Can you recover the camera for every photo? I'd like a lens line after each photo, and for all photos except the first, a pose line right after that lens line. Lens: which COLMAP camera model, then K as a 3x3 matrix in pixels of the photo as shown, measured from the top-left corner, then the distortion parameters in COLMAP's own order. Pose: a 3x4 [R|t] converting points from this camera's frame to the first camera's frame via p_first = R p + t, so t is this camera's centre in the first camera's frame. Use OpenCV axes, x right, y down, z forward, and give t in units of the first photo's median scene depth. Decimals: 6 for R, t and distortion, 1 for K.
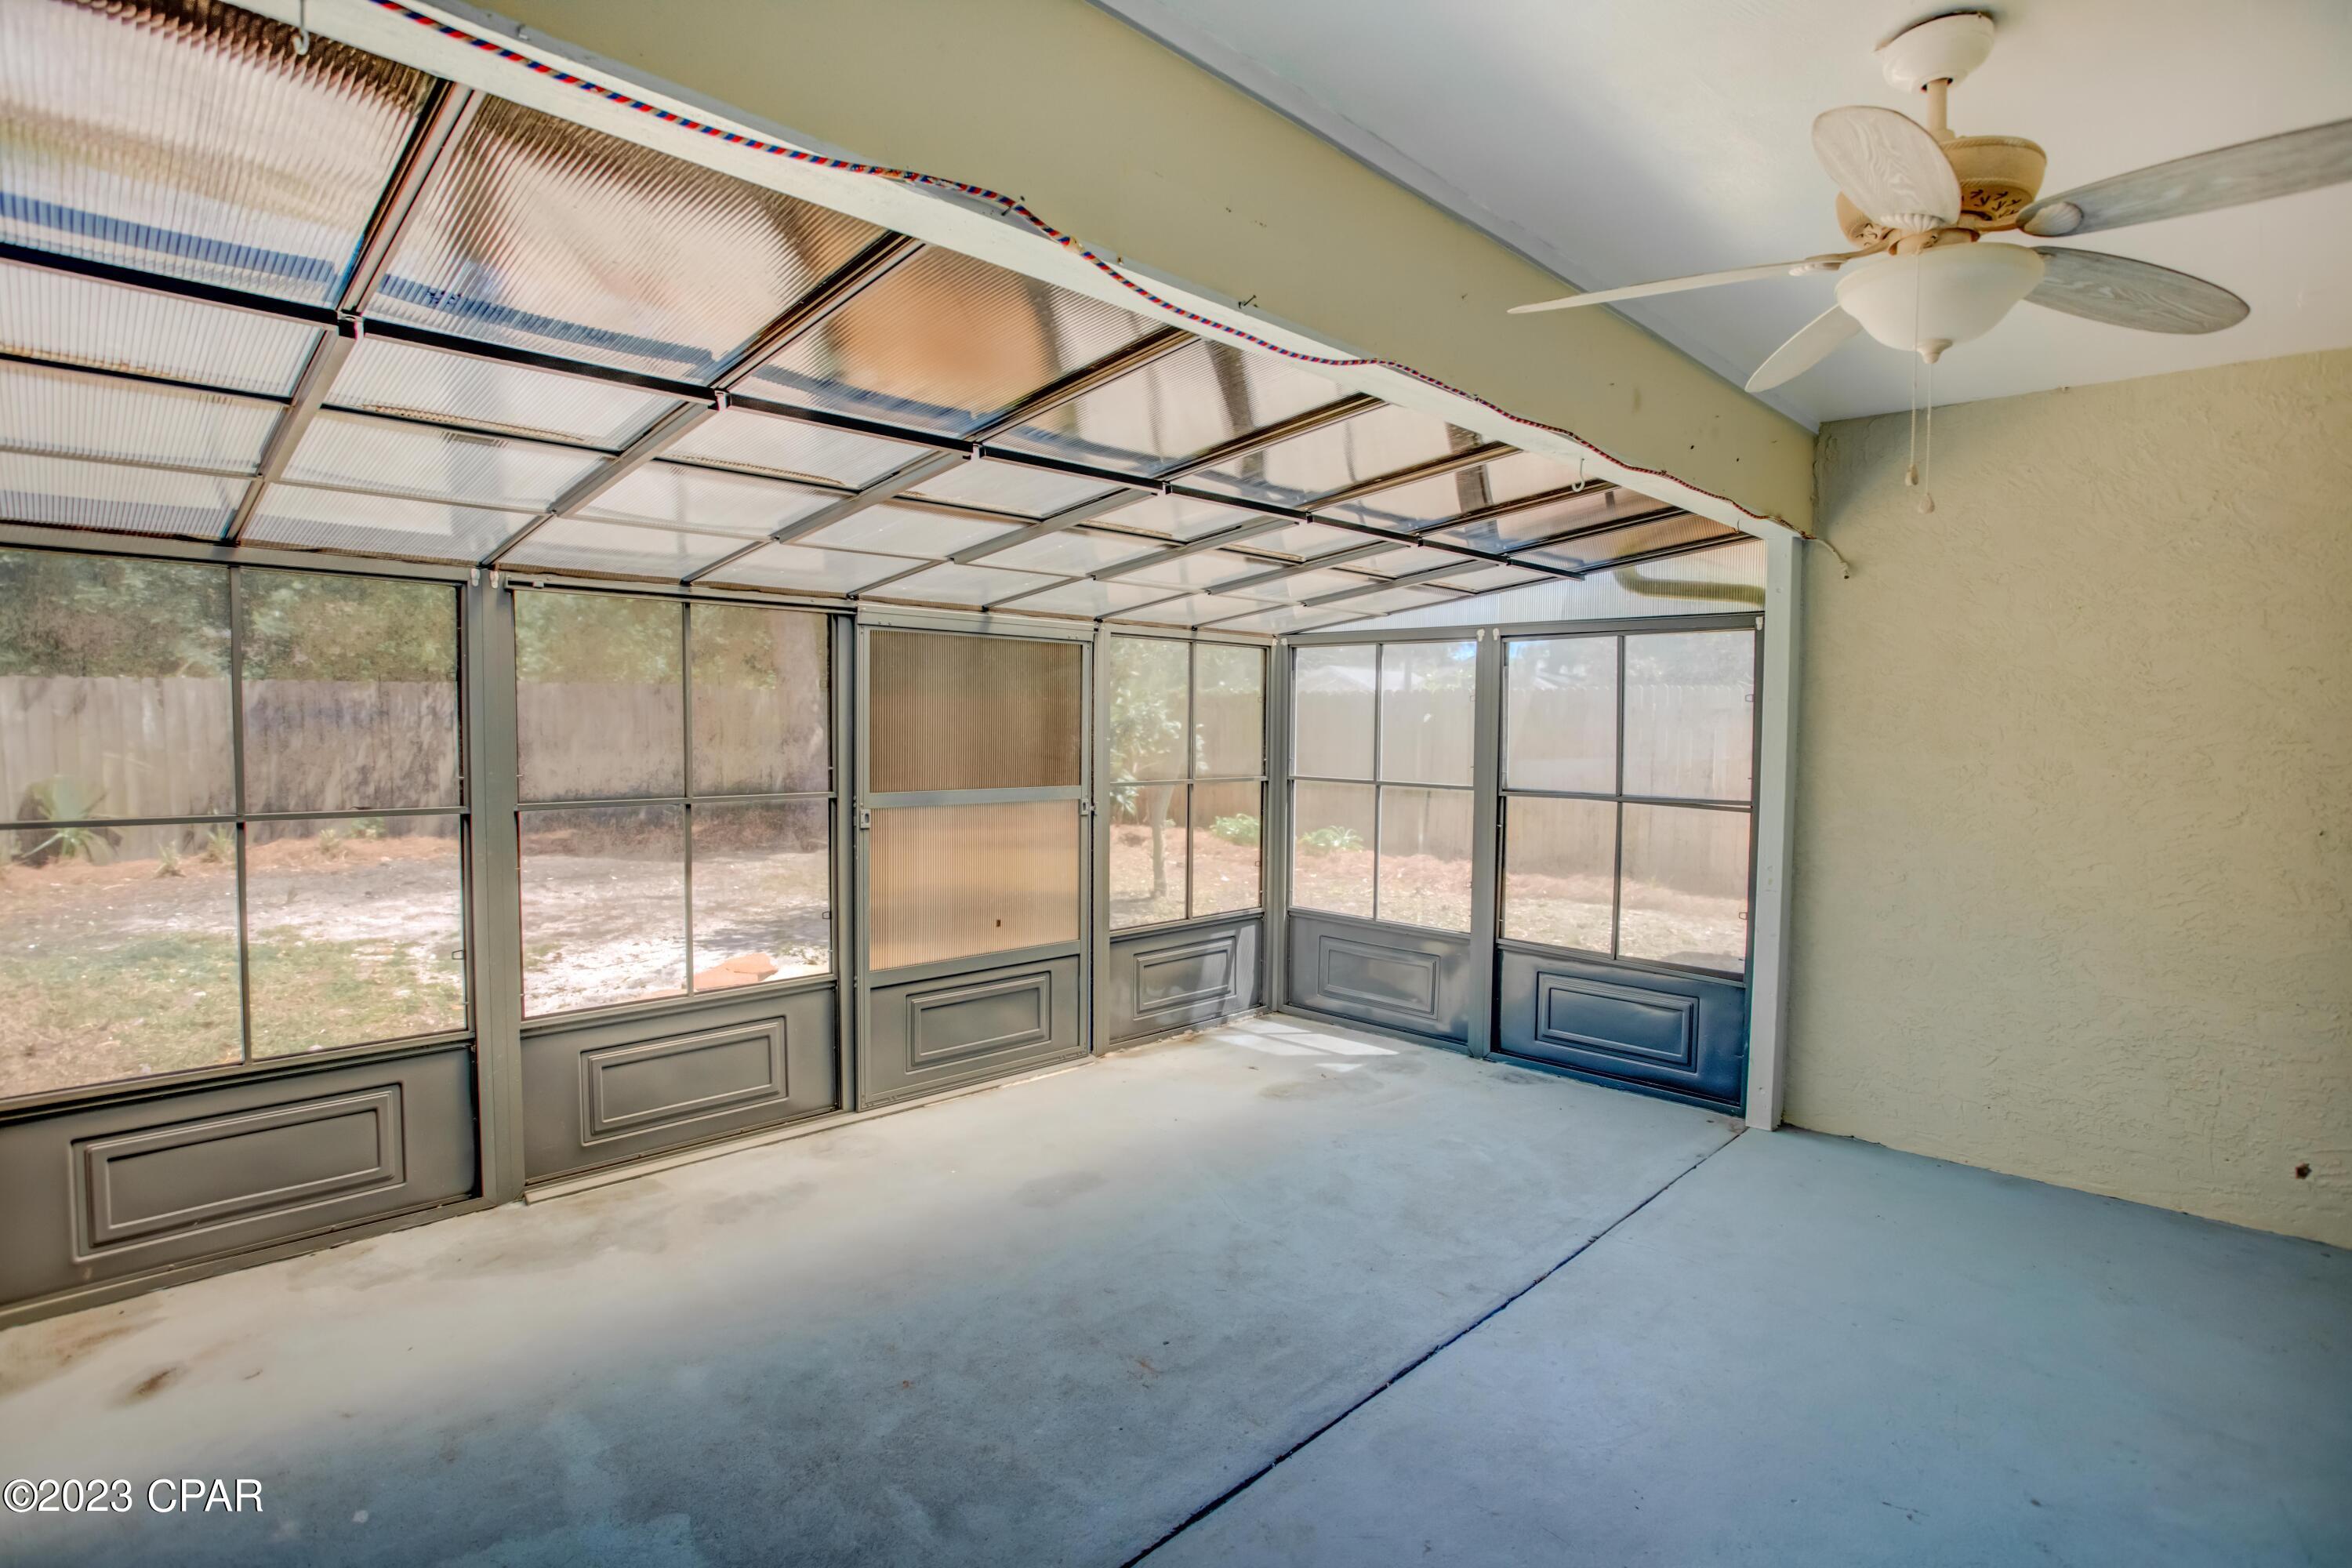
lens RADIAL K [[1172.0, 0, 1179.4], [0, 1172.0, 762.2], [0, 0, 1]] dist [-0.054282, 0.017142]
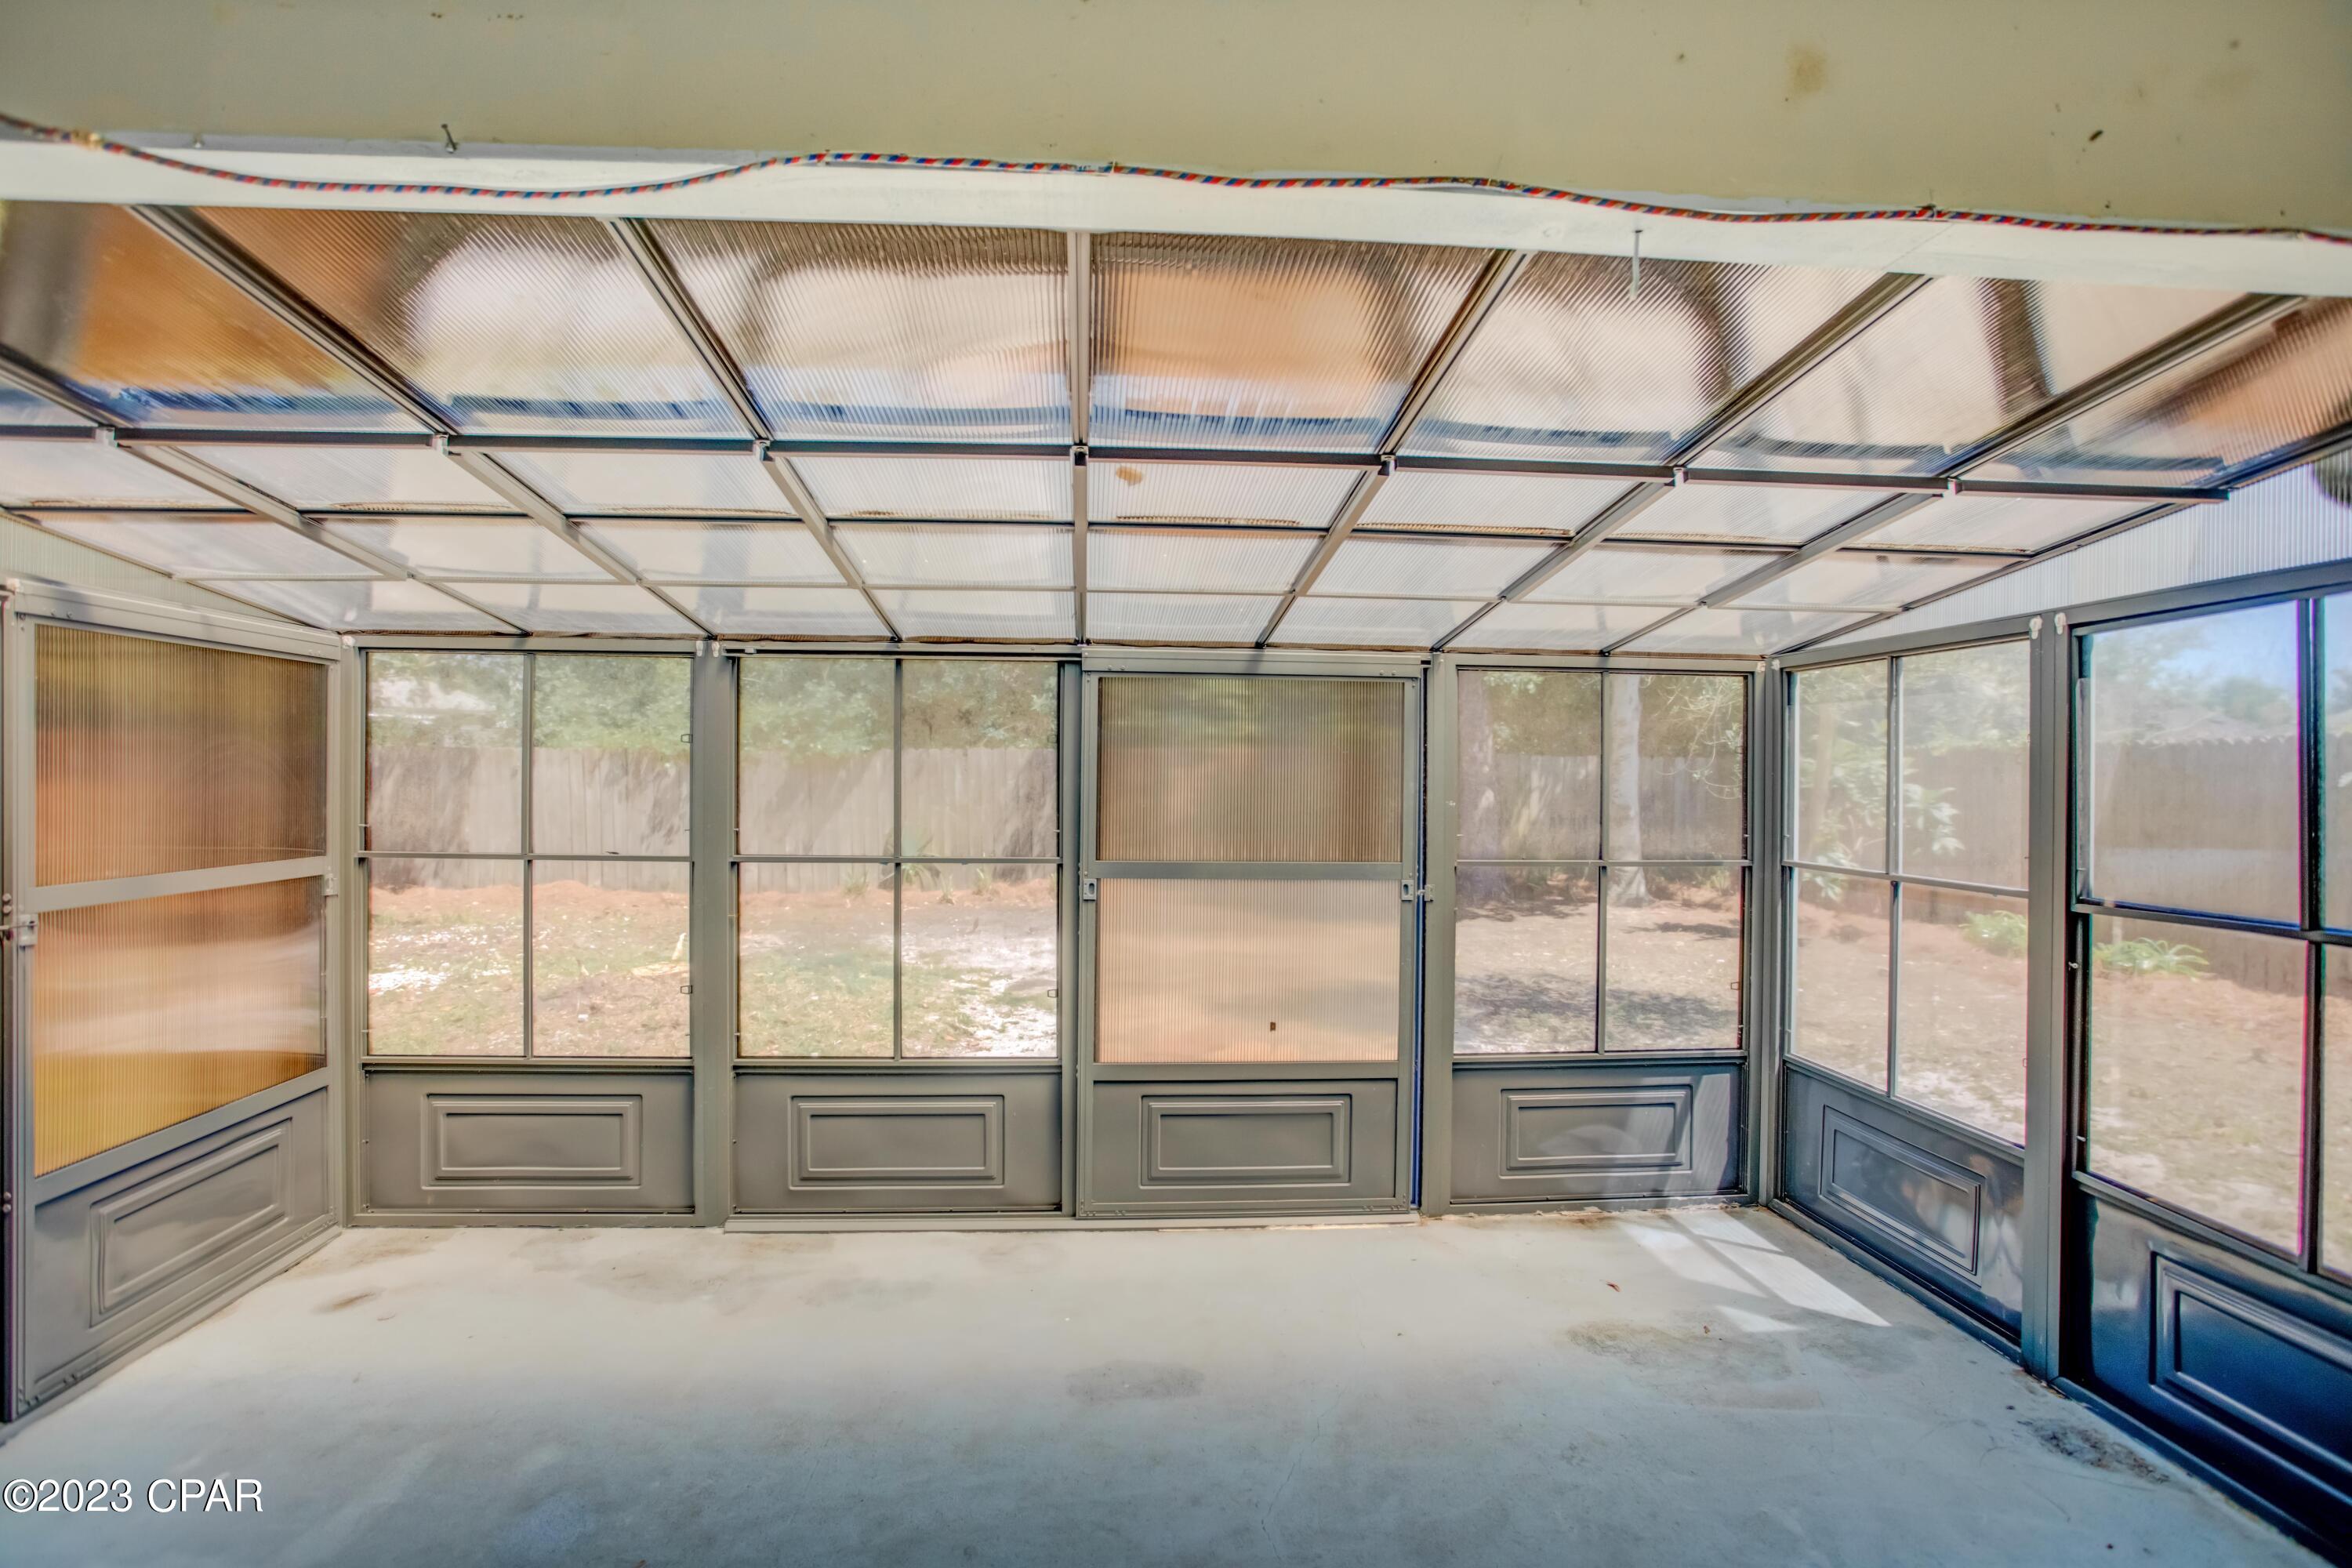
lens RADIAL K [[1172.0, 0, 1102.7], [0, 1172.0, 773.5], [0, 0, 1]] dist [-0.054282, 0.017142]
pose [[0.751980, -0.005540, -0.659162, 0.279306], [-0.024217, 0.999057, -0.036023, -0.006338], [0.658740, 0.043052, 0.751138, 0.281745]]
